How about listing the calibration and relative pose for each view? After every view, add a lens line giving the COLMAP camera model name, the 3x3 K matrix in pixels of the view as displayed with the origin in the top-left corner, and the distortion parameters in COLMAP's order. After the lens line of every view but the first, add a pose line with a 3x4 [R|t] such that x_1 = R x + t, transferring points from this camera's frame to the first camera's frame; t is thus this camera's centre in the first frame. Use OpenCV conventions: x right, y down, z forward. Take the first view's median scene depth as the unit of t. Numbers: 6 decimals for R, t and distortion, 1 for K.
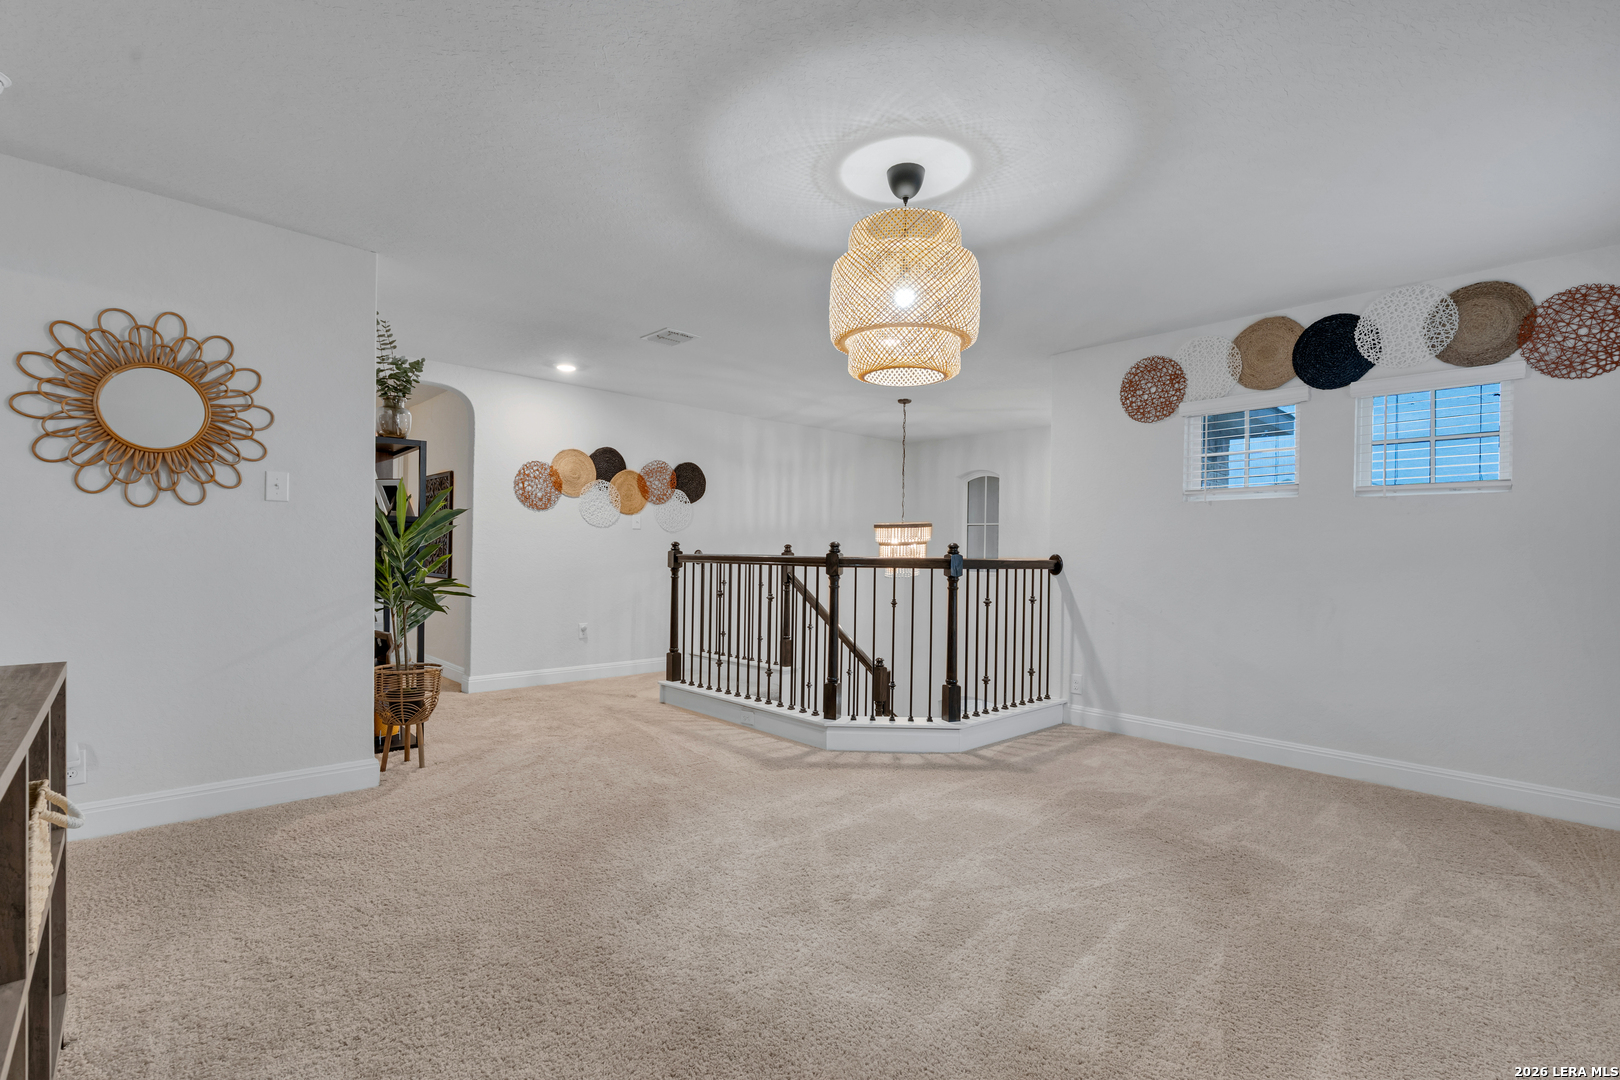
lens RADIAL K [[737.2, 0, 801.9], [0, 737.2, 551.9], [0, 0, 1]] dist [-0.006935, 0.001353]
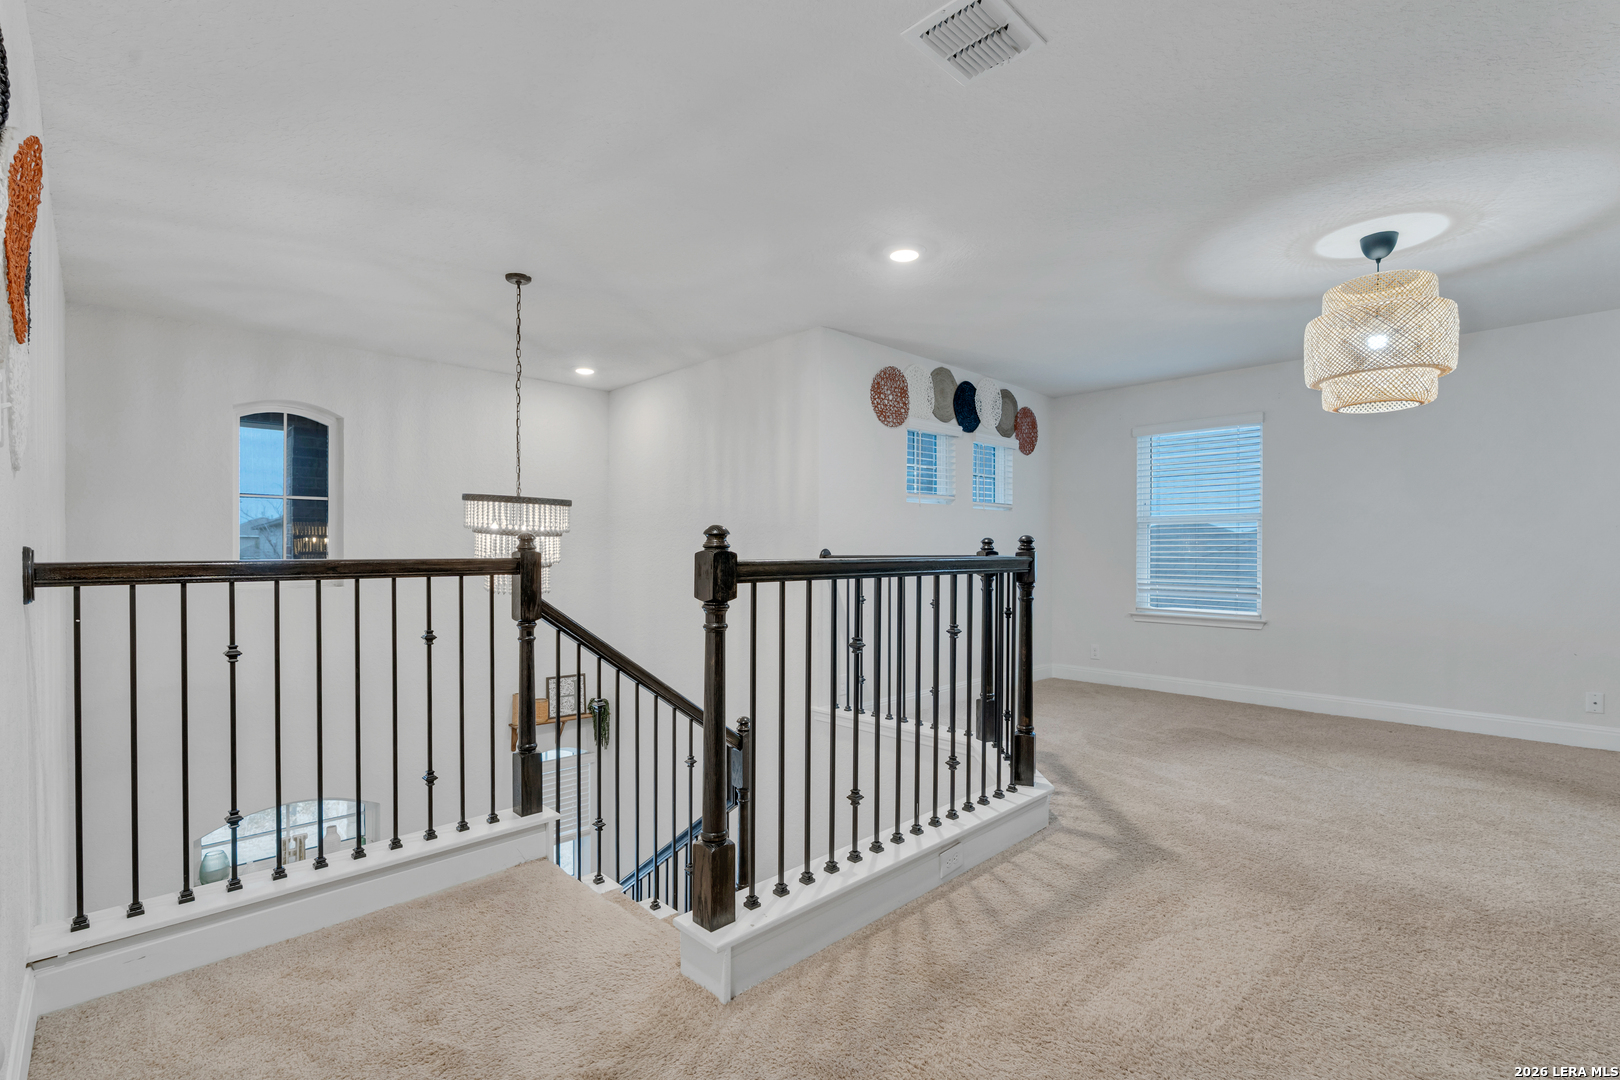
lens RADIAL K [[737.2, 0, 801.9], [0, 737.2, 551.9], [0, 0, 1]] dist [-0.006935, 0.001353]
pose [[-0.013710, -0.016957, 0.999762, -0.608452], [-0.001950, 0.999855, 0.016932, -0.008618], [-0.999904, -0.001717, -0.013741, 1.124813]]
